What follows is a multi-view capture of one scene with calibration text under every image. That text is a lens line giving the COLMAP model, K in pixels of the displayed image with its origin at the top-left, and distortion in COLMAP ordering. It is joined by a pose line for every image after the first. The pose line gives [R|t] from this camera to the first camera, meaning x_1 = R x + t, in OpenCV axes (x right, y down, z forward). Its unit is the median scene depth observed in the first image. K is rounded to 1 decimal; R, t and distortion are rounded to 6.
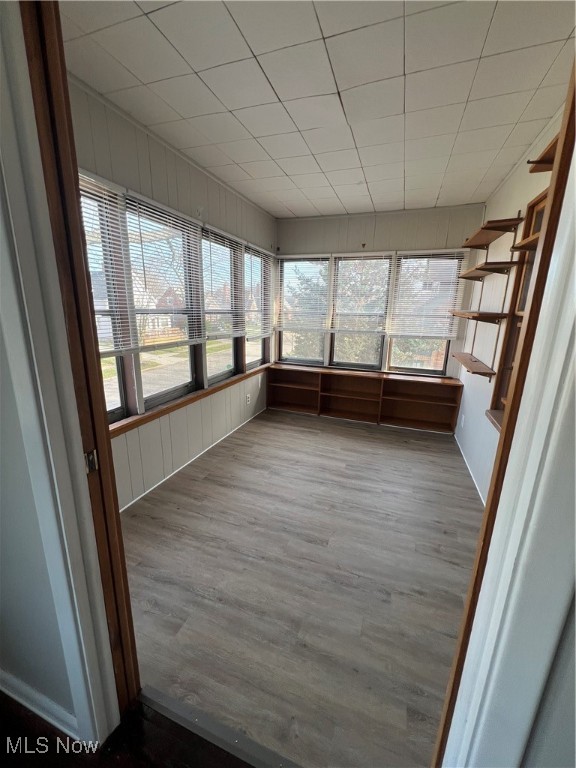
lens RADIAL K [[307.4, 0, 289.0], [0, 307.4, 383.7], [0, 0, 1]] dist [-0.002703, 0.000429]
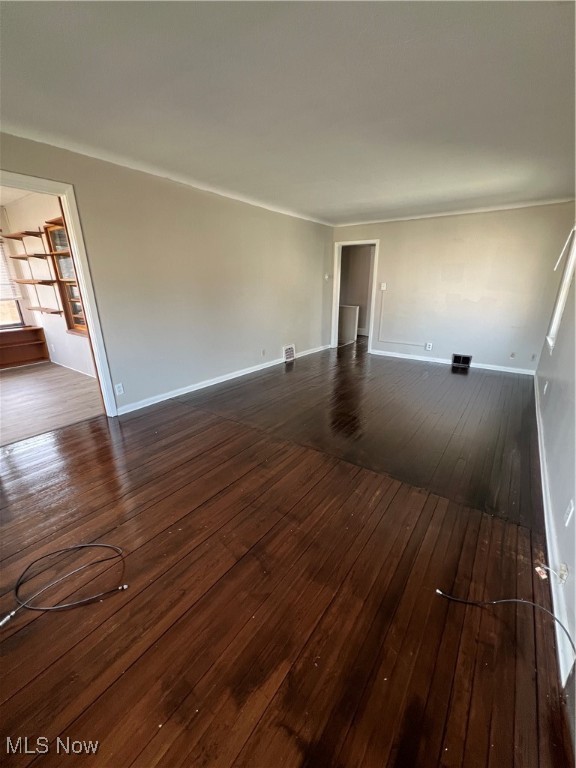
lens RADIAL K [[308.0, 0, 291.2], [0, 308.0, 385.5], [0, 0, 1]] dist [-0.000694, -0.000044]
pose [[0.268613, -0.332826, 0.903921, -0.595216], [0.237158, 0.932374, 0.272827, 0.147989], [-0.933597, 0.141087, 0.329380, -0.648057]]
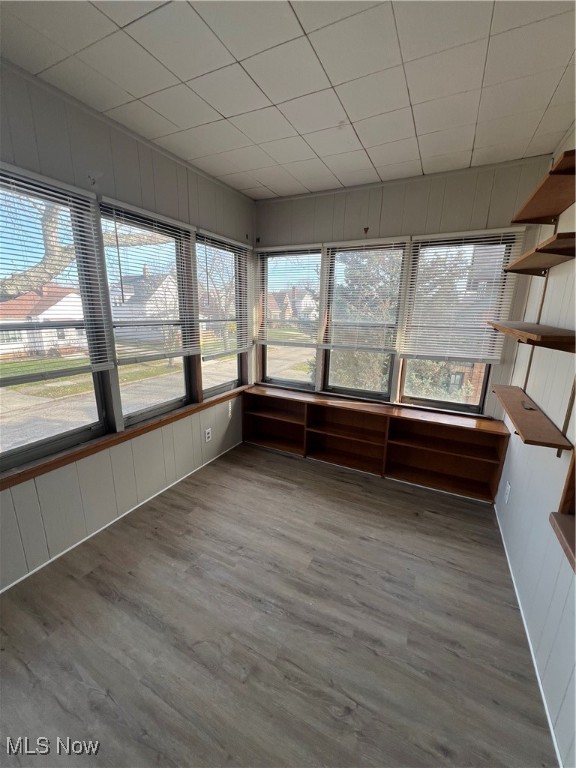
lens RADIAL K [[307.4, 0, 289.0], [0, 307.4, 383.7], [0, 0, 1]] dist [-0.002703, 0.000429]
pose [[0.992807, 0.025731, -0.116932, 0.164816], [-0.026609, 0.999628, -0.005953, -0.084338], [0.116735, 0.009022, 0.993122, 0.278457]]
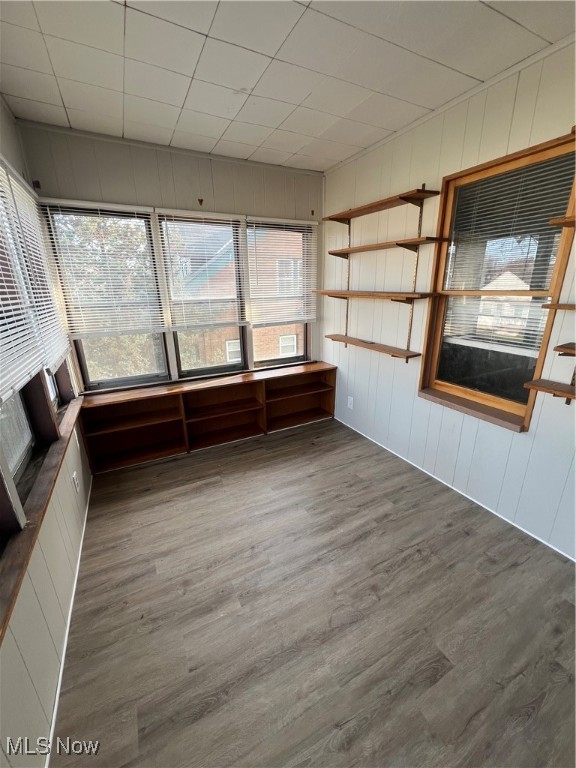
lens RADIAL K [[307.4, 0, 289.0], [0, 307.4, 383.7], [0, 0, 1]] dist [-0.002703, 0.000429]
pose [[0.673462, -0.254811, 0.693917, -0.222176], [0.208170, 0.966096, 0.152723, -0.121132], [-0.709306, 0.041600, 0.703672, 0.403276]]
